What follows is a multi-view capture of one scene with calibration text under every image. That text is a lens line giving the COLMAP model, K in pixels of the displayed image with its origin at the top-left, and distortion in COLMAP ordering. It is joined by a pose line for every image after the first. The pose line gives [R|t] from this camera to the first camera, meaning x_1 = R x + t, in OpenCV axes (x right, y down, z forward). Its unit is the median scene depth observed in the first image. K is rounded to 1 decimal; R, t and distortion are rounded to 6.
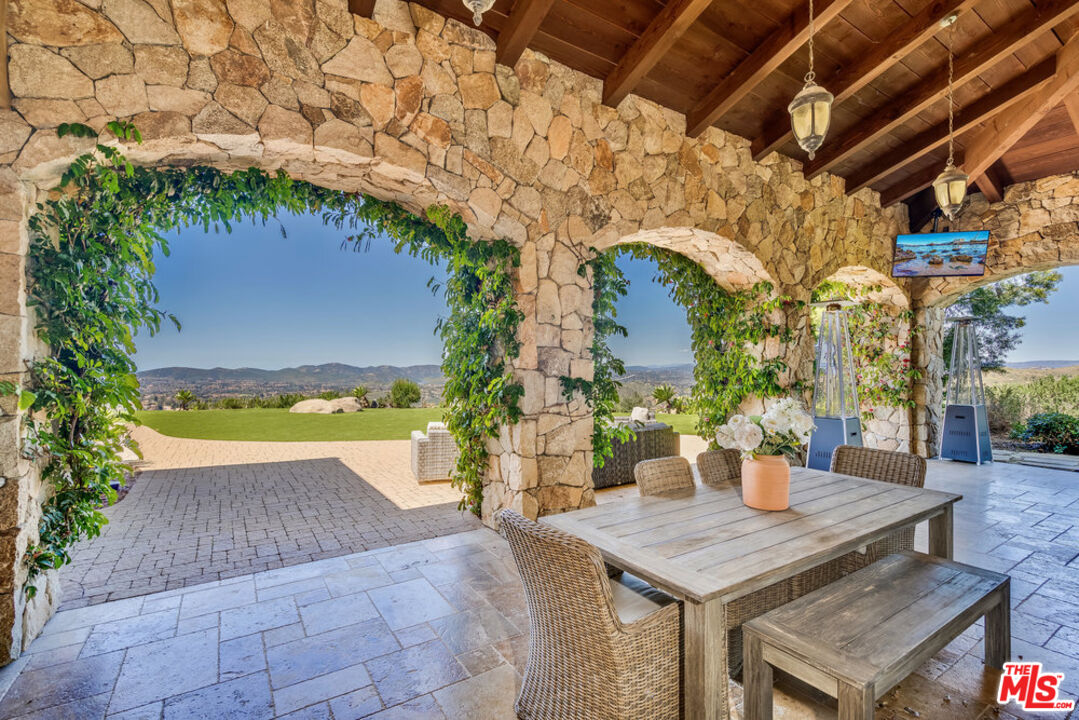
lens RADIAL K [[498.5, 0, 541.4], [0, 498.5, 365.7], [0, 0, 1]] dist [0.001510, 0.000350]
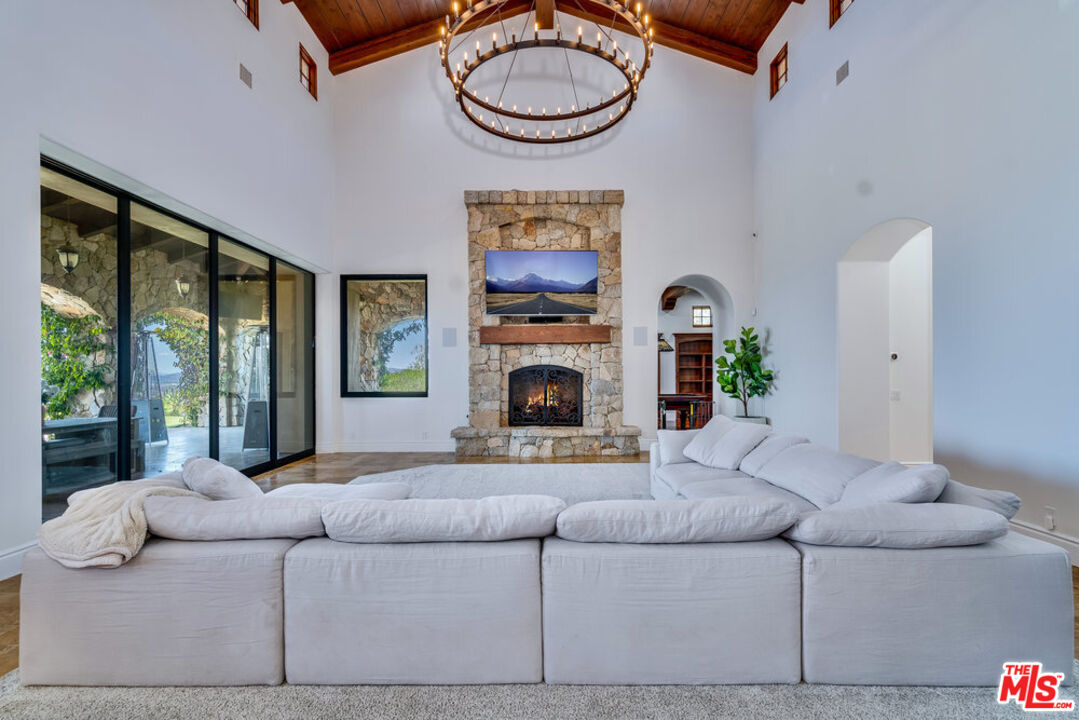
lens RADIAL K [[498.5, 0, 541.4], [0, 498.5, 365.7], [0, 0, 1]] dist [0.001510, 0.000350]
pose [[0.544550, 0.007531, 0.838695, -0.088374], [0.007330, 0.999879, -0.013738, 0.019221], [-0.838696, 0.013629, 0.544429, -0.963927]]
